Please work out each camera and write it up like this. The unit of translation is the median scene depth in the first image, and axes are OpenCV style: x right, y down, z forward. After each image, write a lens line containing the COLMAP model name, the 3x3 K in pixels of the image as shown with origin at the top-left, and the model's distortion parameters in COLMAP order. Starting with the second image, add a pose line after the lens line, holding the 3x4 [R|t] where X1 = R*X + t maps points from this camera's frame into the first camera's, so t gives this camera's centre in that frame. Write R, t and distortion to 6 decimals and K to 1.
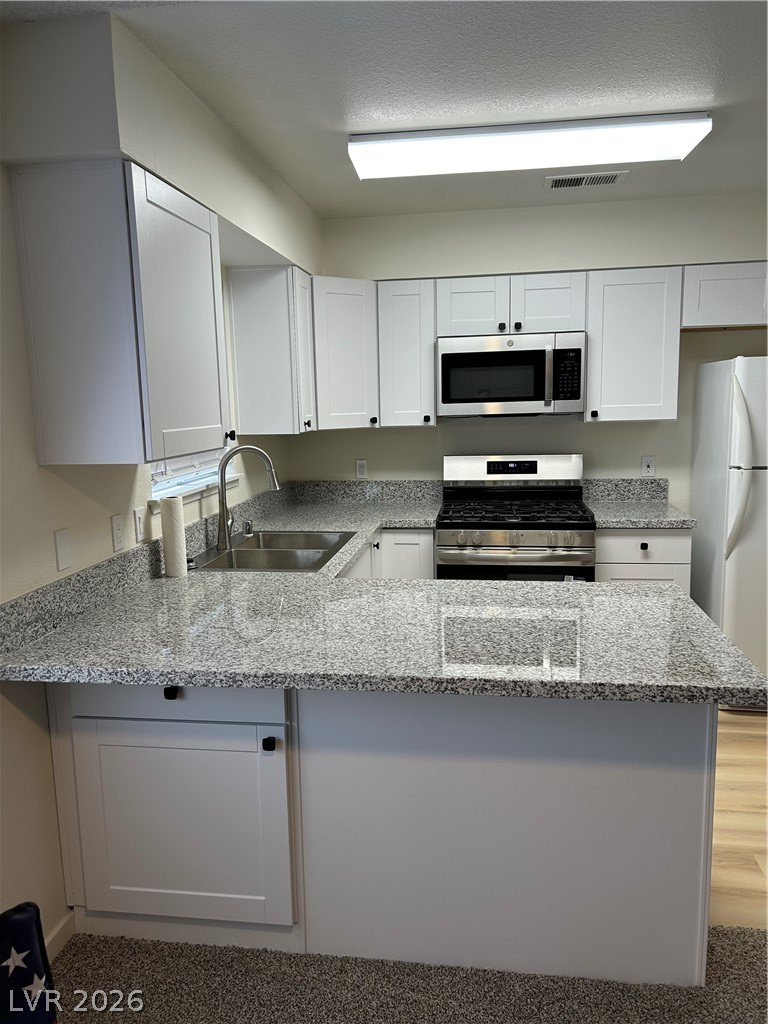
lens RADIAL K [[770.0, 0, 365.7], [0, 770.0, 513.0], [0, 0, 1]] dist [0.049610, -0.070138]
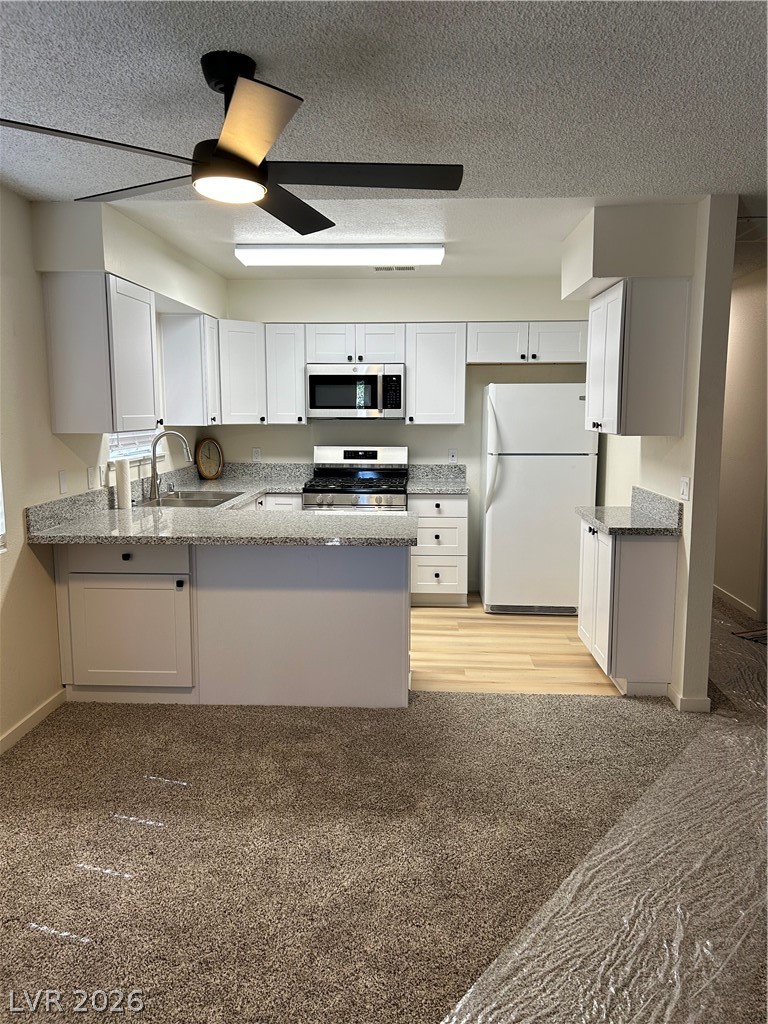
lens RADIAL K [[770.0, 0, 382.6], [0, 770.0, 510.0], [0, 0, 1]] dist [0.049610, -0.070138]
pose [[0.993766, 0.011313, 0.110914, 0.080215], [-0.009248, 0.999775, -0.019114, 0.079071], [-0.111105, 0.017969, 0.993646, -0.481094]]
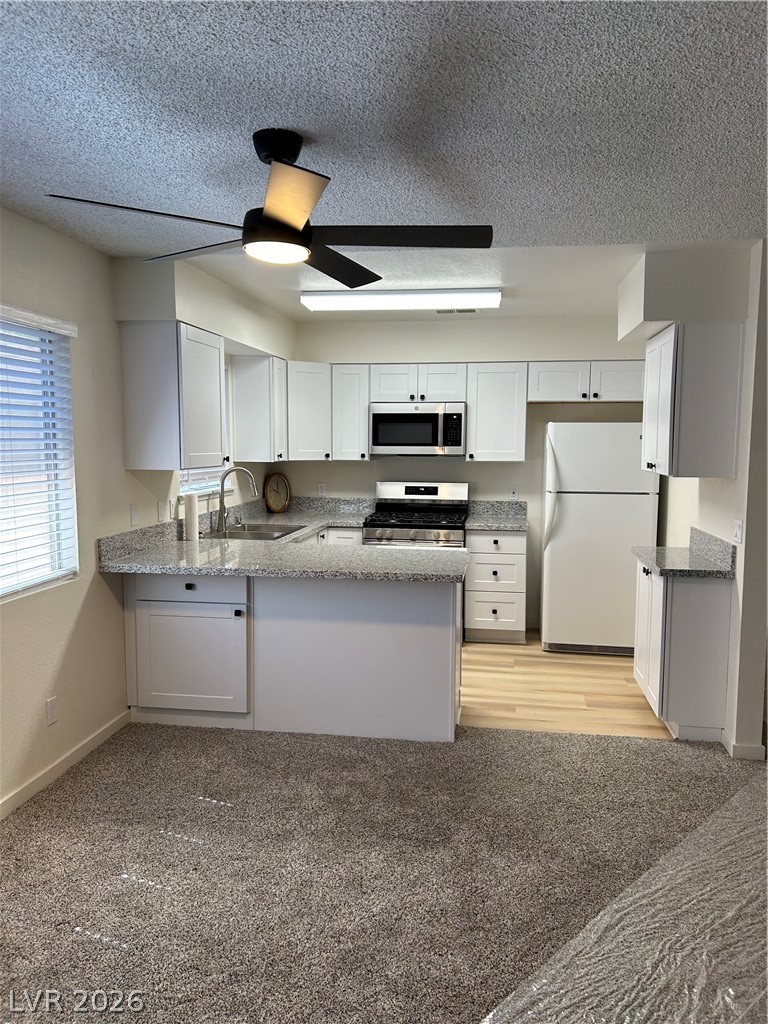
lens RADIAL K [[770.0, 0, 386.6], [0, 770.0, 514.1], [0, 0, 1]] dist [0.049610, -0.070138]
pose [[0.999434, 0.030458, 0.014315, 0.114290], [-0.029652, 0.998126, -0.053535, 0.073581], [-0.015918, 0.053080, 0.998463, -0.515290]]
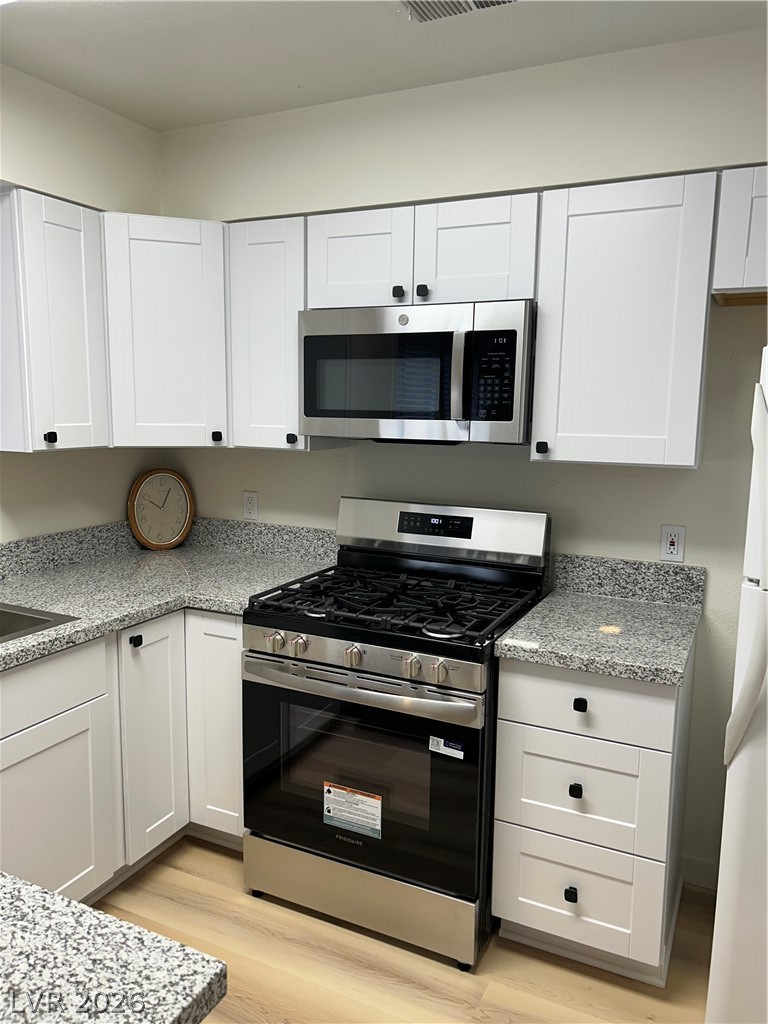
lens RADIAL K [[770.0, 0, 374.3], [0, 770.0, 513.4], [0, 0, 1]] dist [0.049610, -0.070138]
pose [[0.954621, 0.081767, -0.286378, 0.353487], [-0.082438, 0.996549, 0.009735, -0.077625], [0.286185, 0.014315, 0.958067, 0.438797]]
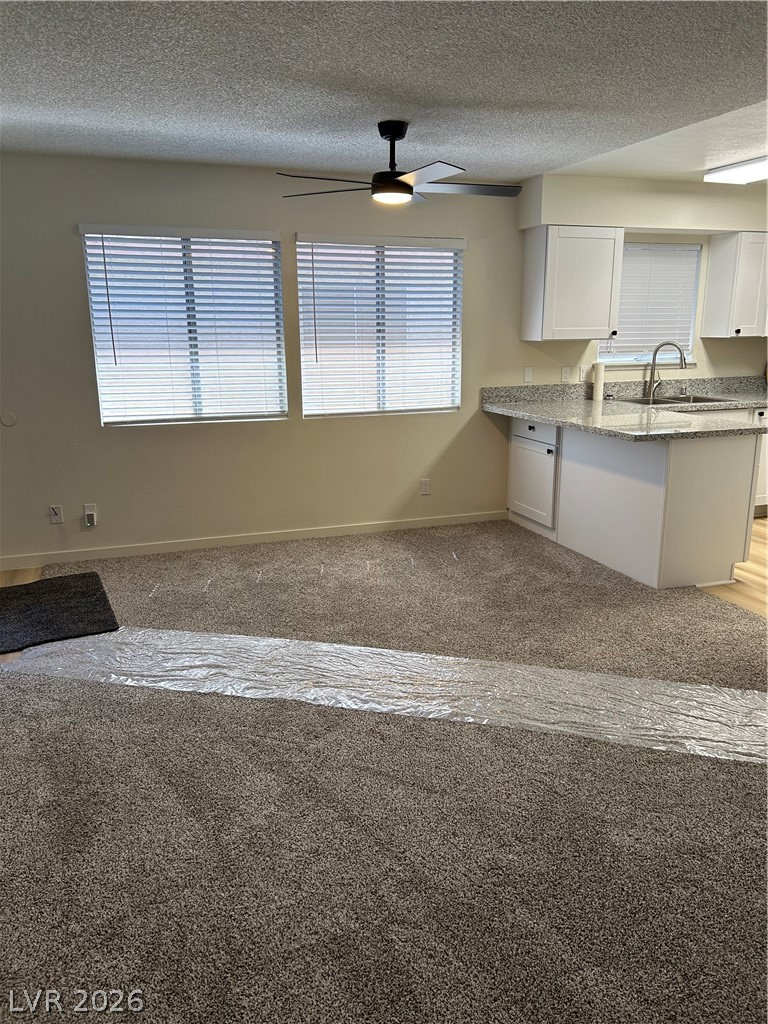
lens RADIAL K [[770.0, 0, 379.3], [0, 770.0, 531.6], [0, 0, 1]] dist [0.049610, -0.070138]
pose [[0.471395, 0.249690, -0.845838, 0.990993], [-0.134952, 0.968212, 0.210604, 0.045176], [0.871536, 0.014870, 0.490106, -0.413039]]
